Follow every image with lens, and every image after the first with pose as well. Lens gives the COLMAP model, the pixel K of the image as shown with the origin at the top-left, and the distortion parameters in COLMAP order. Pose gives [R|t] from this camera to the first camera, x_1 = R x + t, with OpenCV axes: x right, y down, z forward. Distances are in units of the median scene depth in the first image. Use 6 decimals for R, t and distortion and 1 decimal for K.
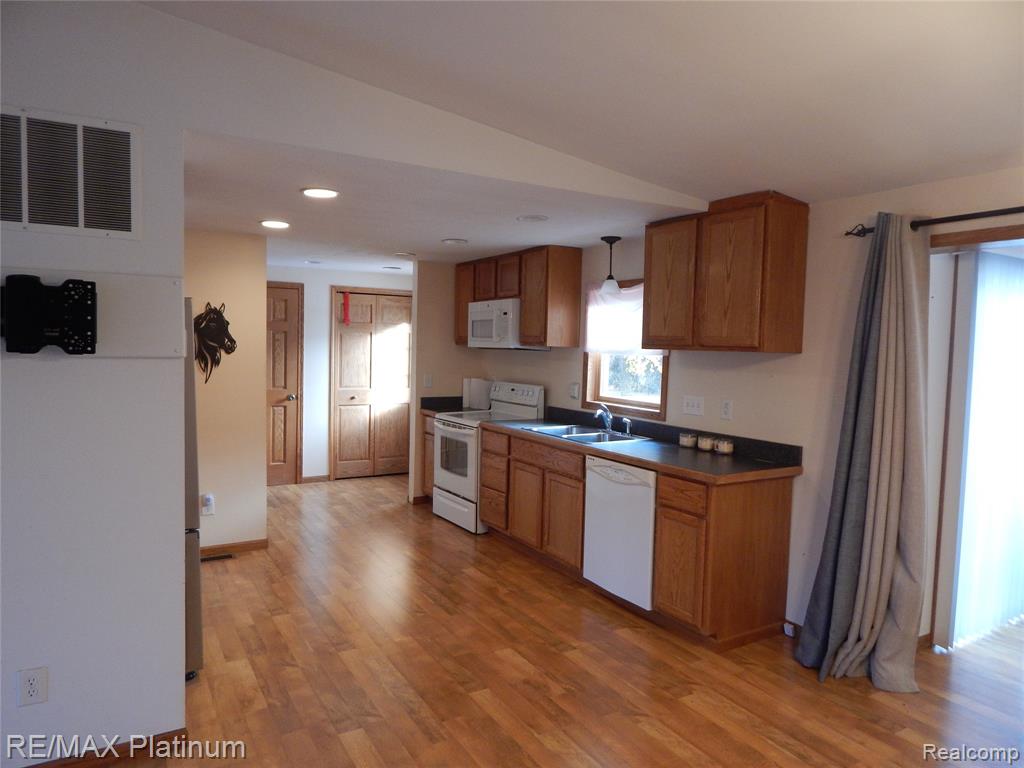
lens RADIAL K [[673.4, 0, 512.0], [0, 673.4, 384.0], [0, 0, 1]] dist [-0.001766, 0.000495]
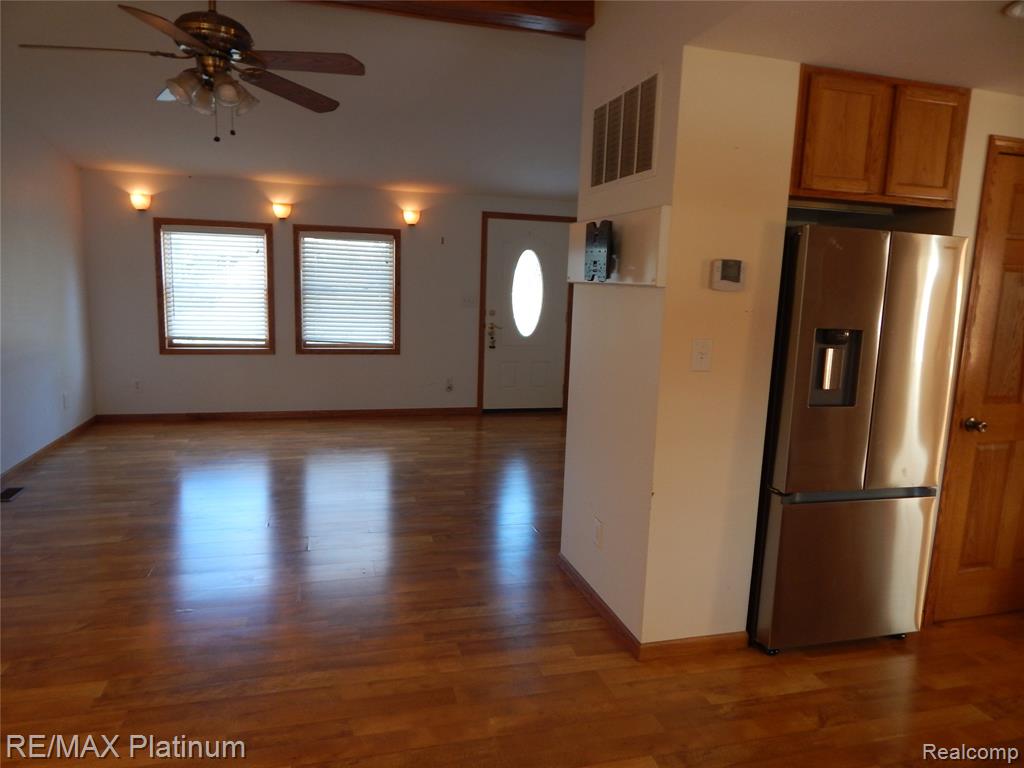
lens RADIAL K [[673.4, 0, 512.0], [0, 673.4, 384.0], [0, 0, 1]] dist [-0.001766, 0.000495]
pose [[-0.257274, 0.109902, -0.960068, 0.283293], [-0.098299, 0.985382, 0.139141, -0.006912], [0.961326, 0.130171, -0.242710, 0.547026]]
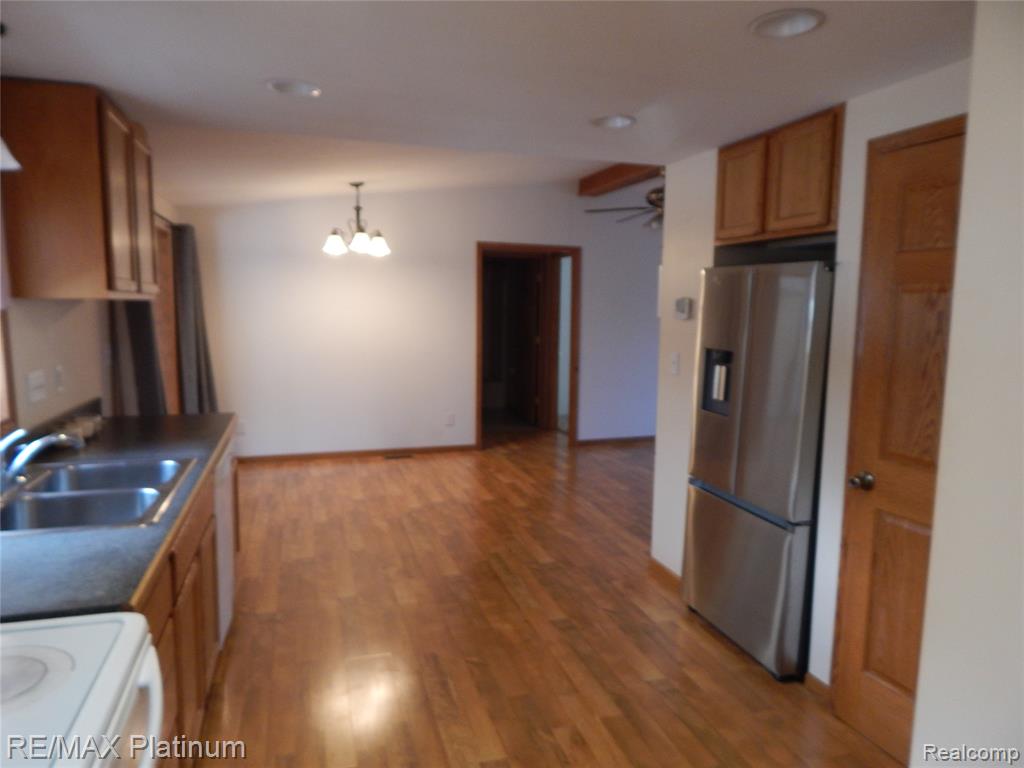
lens RADIAL K [[671.9, 0, 512.0], [0, 671.9, 384.0], [0, 0, 1]] dist [-0.008037, -0.003485]
pose [[-0.972328, -0.061998, 0.225244, -0.268776], [-0.020919, 0.983377, 0.180369, -0.083755], [-0.232682, 0.170665, -0.957461, 1.350696]]
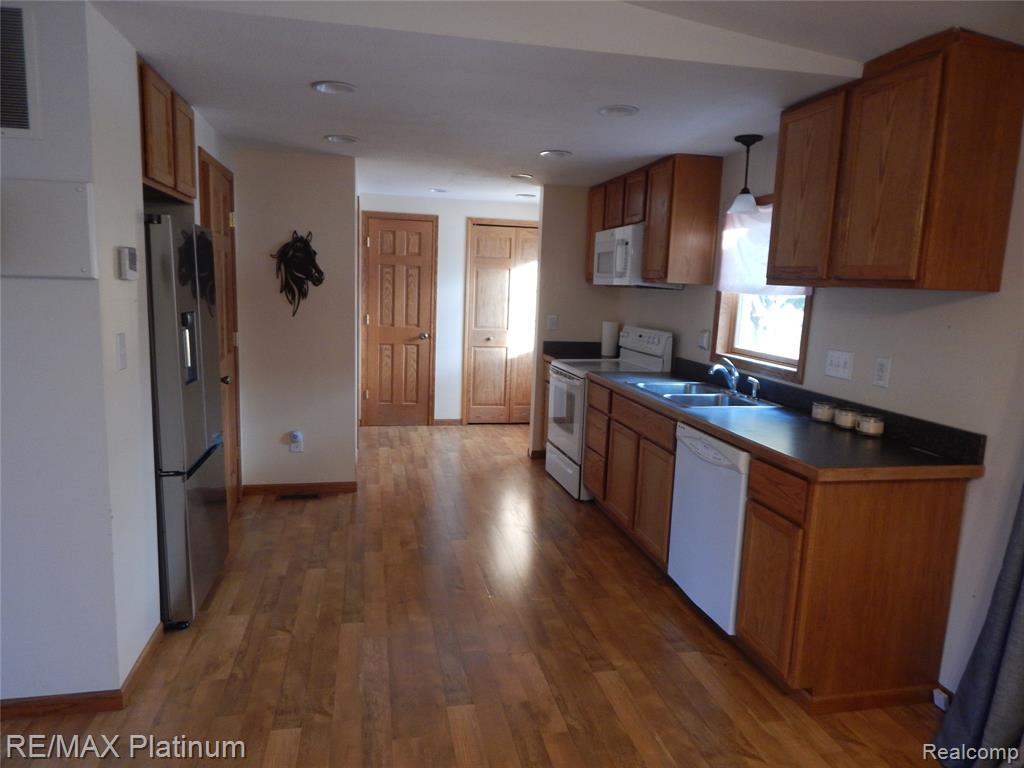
lens RADIAL K [[680.4, 0, 512.0], [0, 680.4, 384.0], [0, 0, 1]] dist [0.002868, -0.001565]
pose [[0.947005, 0.059239, -0.315709, 0.153049], [-0.033965, 0.995805, 0.084967, 0.001871], [0.319418, -0.069741, 0.945044, 0.176977]]
